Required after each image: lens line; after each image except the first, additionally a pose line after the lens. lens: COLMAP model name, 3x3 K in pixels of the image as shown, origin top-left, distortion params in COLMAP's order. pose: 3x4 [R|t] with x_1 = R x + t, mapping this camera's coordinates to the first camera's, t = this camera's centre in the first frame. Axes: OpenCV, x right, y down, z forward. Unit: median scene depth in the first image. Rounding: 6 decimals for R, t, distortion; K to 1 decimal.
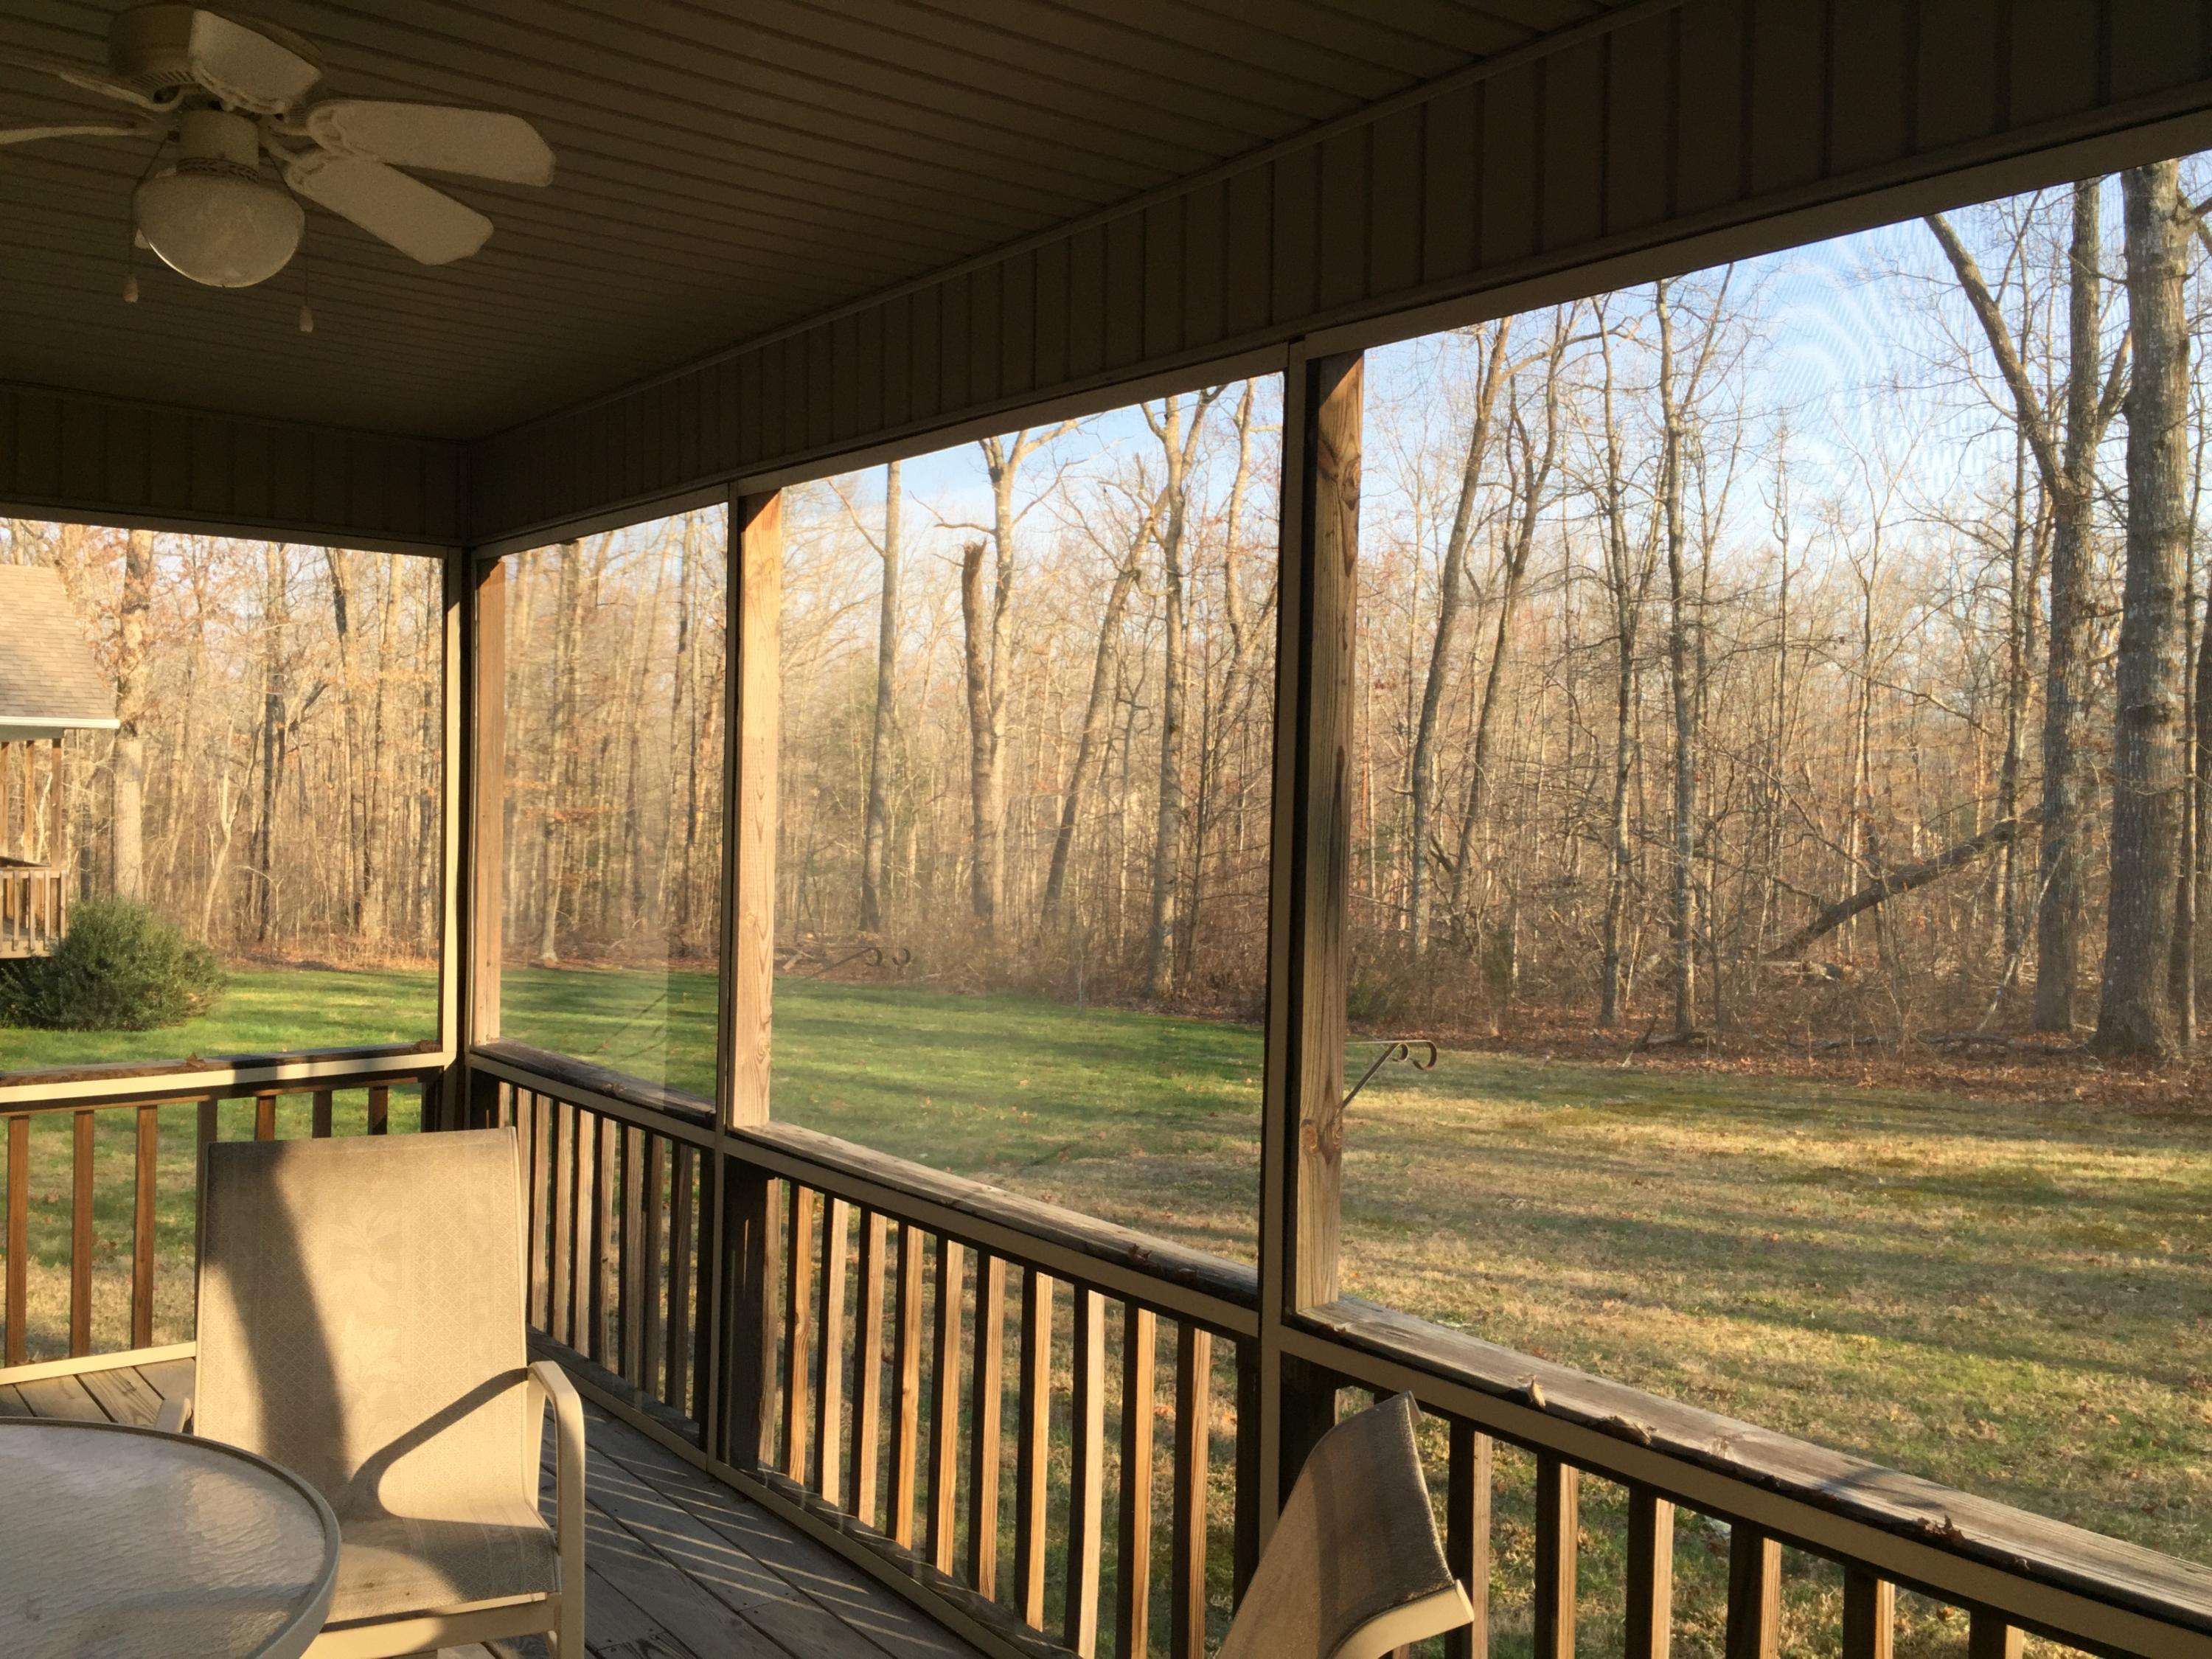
lens RADIAL K [[1896.2, 0, 1106.0], [0, 1896.2, 829.5], [0, 0, 1]] dist [0.064778, -0.075106]
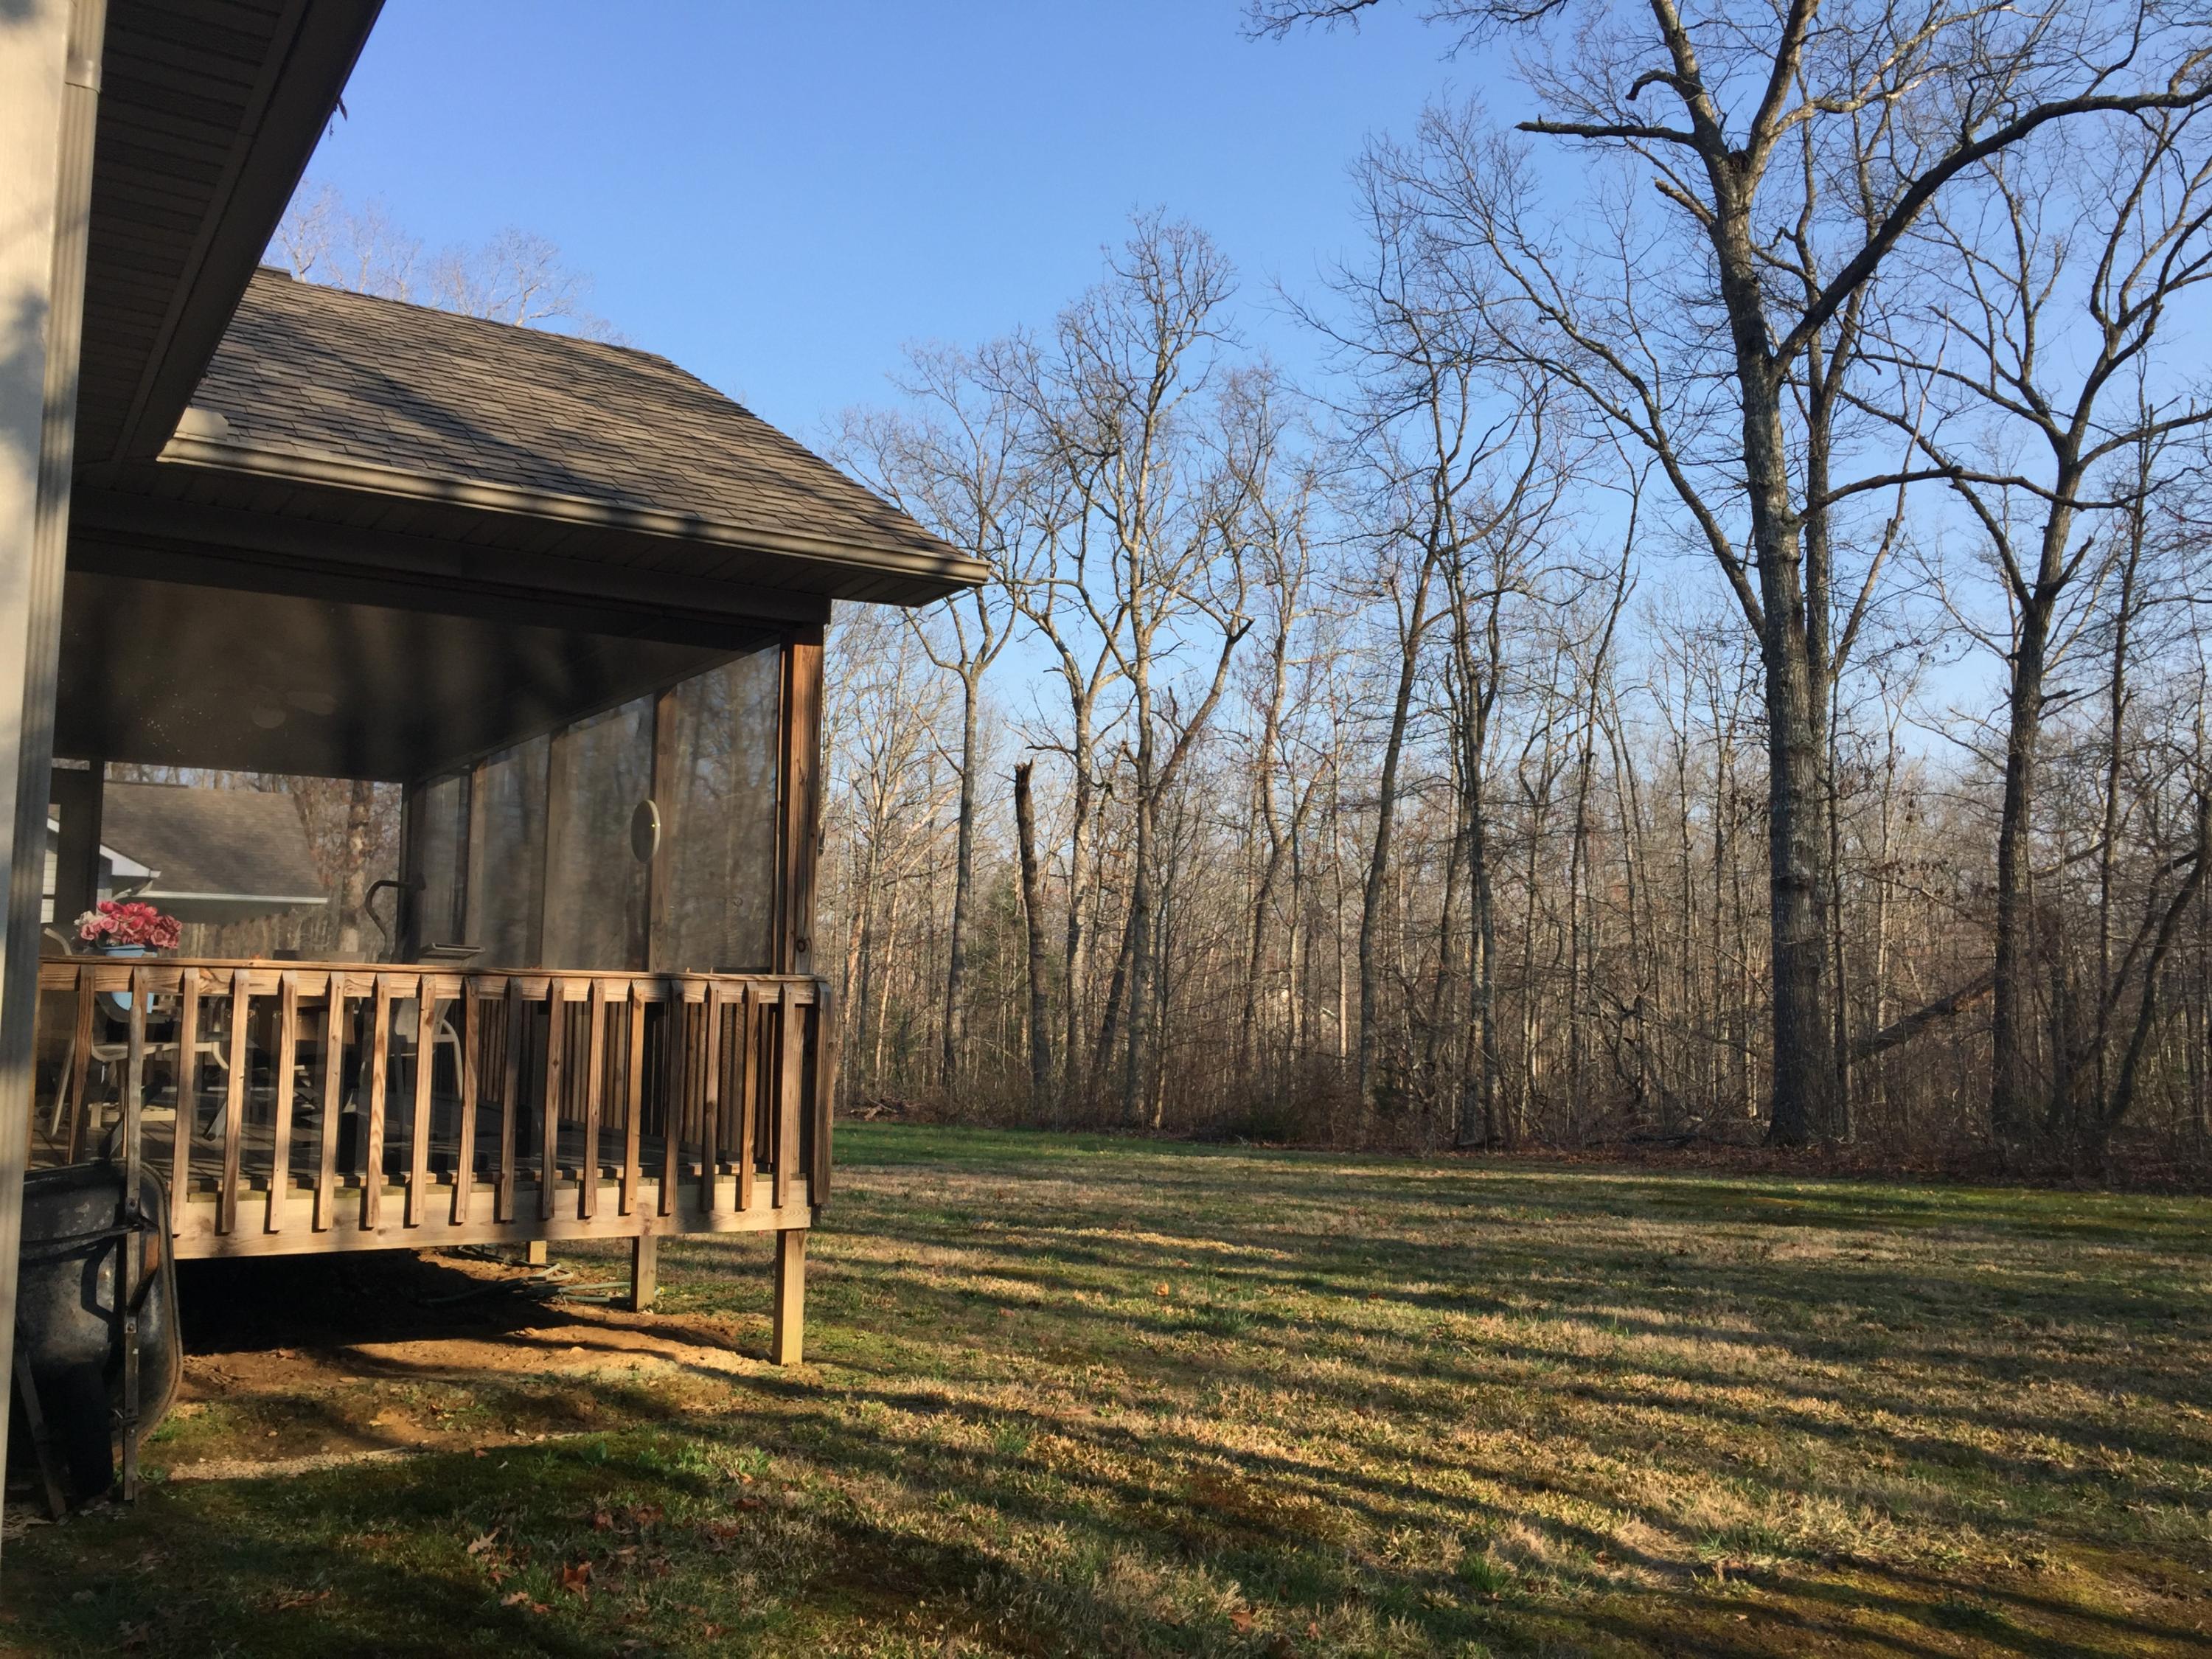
lens RADIAL K [[1896.2, 0, 1106.0], [0, 1896.2, 829.5], [0, 0, 1]] dist [0.064778, -0.075106]
pose [[0.994008, -0.009017, -0.108935, 0.542878], [-0.003102, 0.993864, -0.110568, 0.121103], [0.109264, 0.110243, 0.987880, -0.871603]]
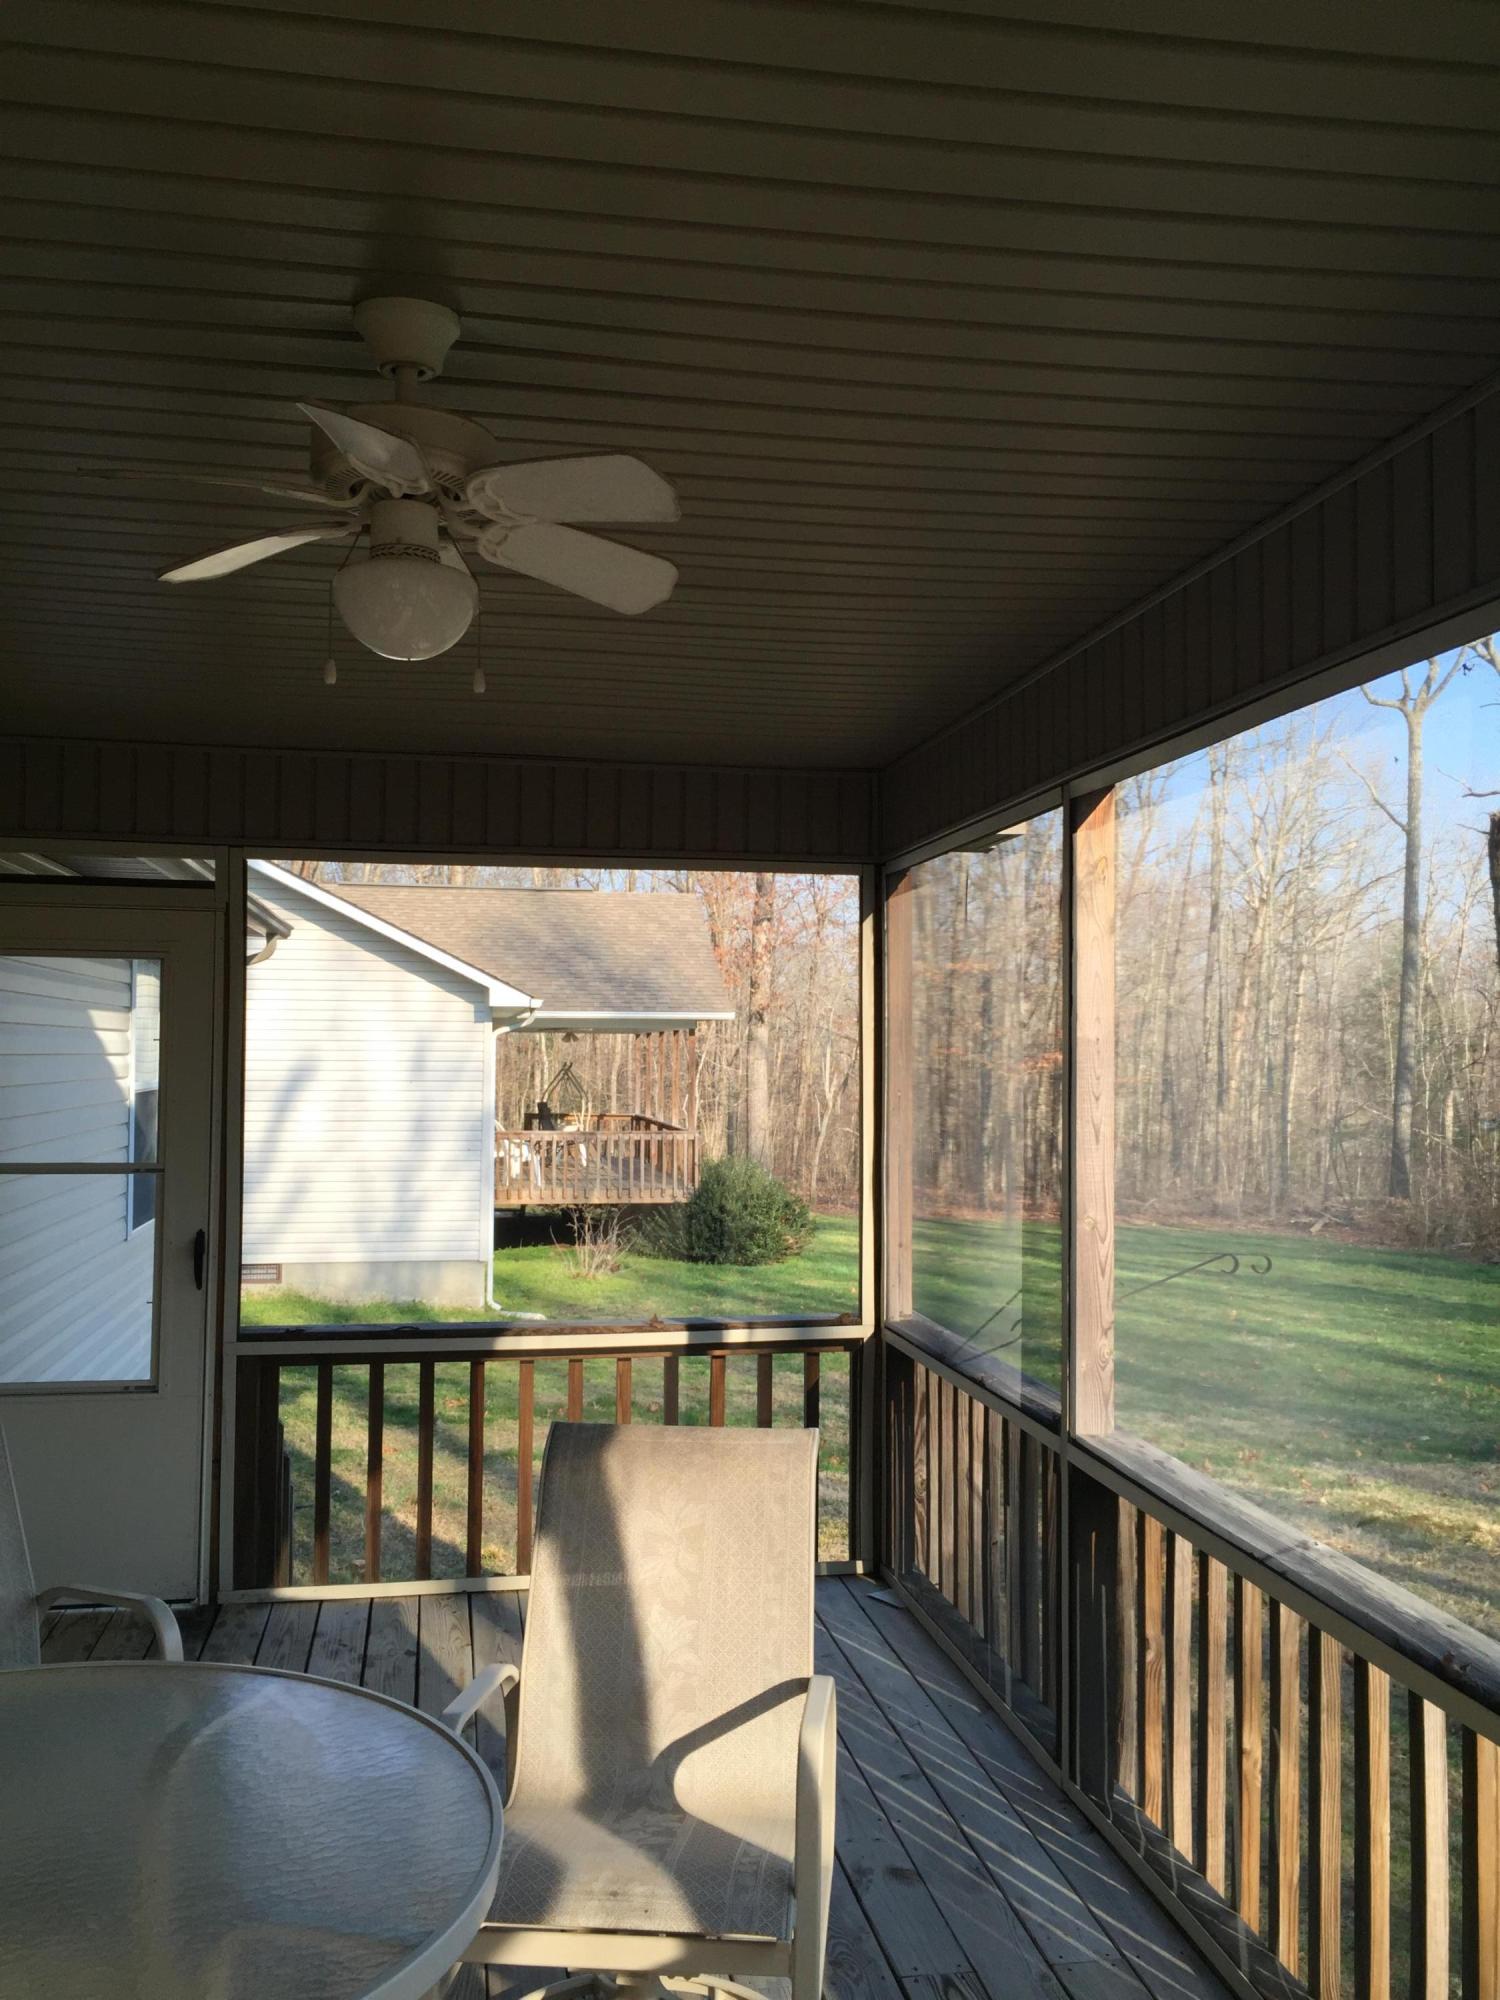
lens RADIAL K [[1714.5, 0, 750.0], [0, 1714.5, 1000.0], [0, 0, 1]] dist [0.064778, -0.075106]
pose [[0.881383, -0.028728, -0.471528, 0.046165], [0.003158, 0.998485, -0.054929, -0.010895], [0.472391, 0.046925, 0.880139, 0.071235]]
